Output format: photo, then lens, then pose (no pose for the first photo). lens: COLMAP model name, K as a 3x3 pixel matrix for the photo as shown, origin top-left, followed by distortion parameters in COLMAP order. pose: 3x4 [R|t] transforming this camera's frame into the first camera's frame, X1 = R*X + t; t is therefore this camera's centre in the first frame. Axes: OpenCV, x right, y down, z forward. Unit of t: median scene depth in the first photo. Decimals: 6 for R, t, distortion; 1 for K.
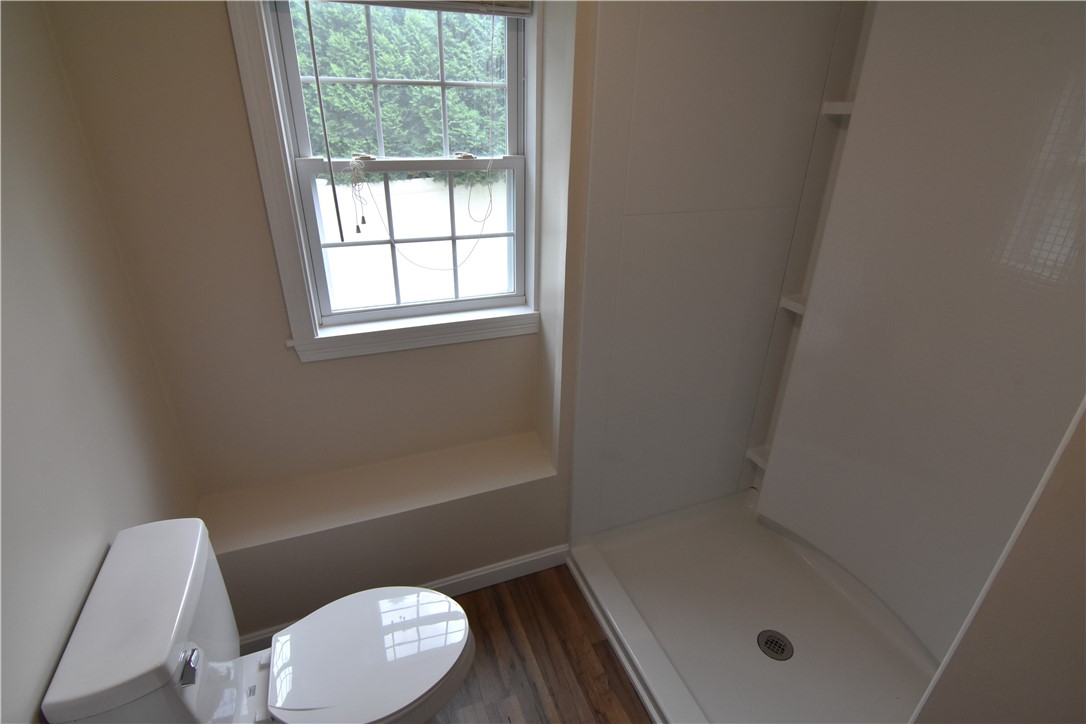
lens RADIAL K [[523.0, 0, 531.4], [0, 523.0, 359.0], [0, 0, 1]] dist [-0.015622, -0.002090]
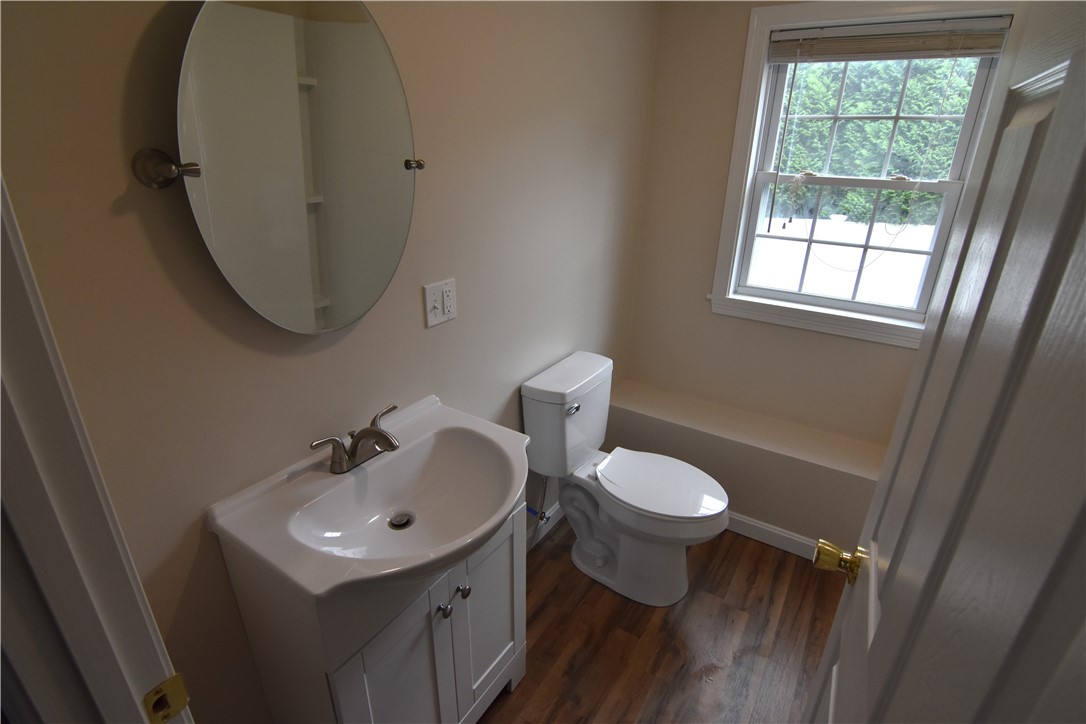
lens RADIAL K [[523.0, 0, 531.4], [0, 523.0, 359.0], [0, 0, 1]] dist [-0.015622, -0.002090]
pose [[0.572576, 0.300993, -0.762601, 0.365460], [-0.360845, 0.927749, 0.095246, 0.152430], [0.736171, 0.220645, 0.639819, -0.221299]]
